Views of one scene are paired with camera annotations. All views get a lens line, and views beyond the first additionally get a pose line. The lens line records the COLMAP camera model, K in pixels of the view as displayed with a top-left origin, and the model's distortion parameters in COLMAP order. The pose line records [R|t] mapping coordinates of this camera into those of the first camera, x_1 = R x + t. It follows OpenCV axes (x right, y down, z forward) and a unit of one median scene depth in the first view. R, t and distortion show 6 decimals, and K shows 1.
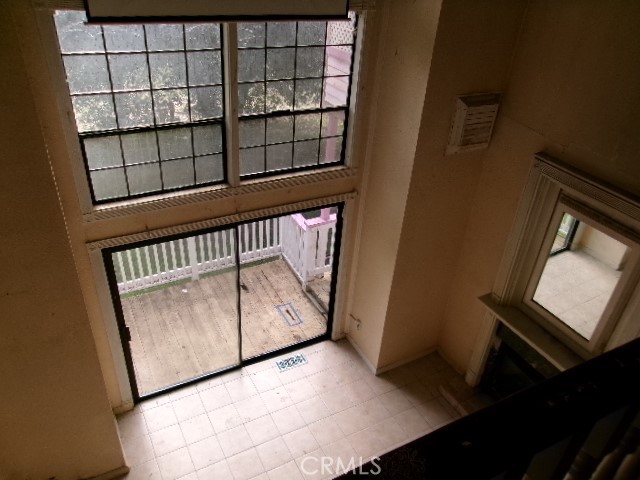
lens RADIAL K [[500.6, 0, 320.7], [0, 500.6, 241.7], [0, 0, 1]] dist [0.008568, 0.002836]
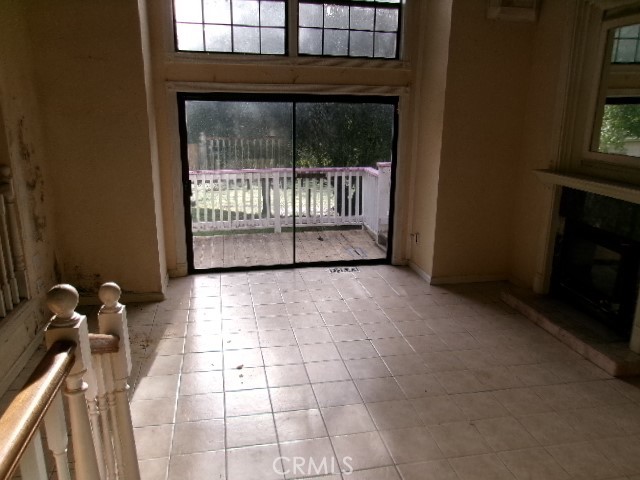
lens RADIAL K [[500.6, 0, 321.9], [0, 500.6, 240.5], [0, 0, 1]] dist [0.008568, 0.002836]
pose [[0.954595, 0.024748, -0.296877, 0.192074], [-0.117029, 0.947581, -0.297311, 0.488520], [0.273958, 0.318555, 0.907453, 0.083571]]
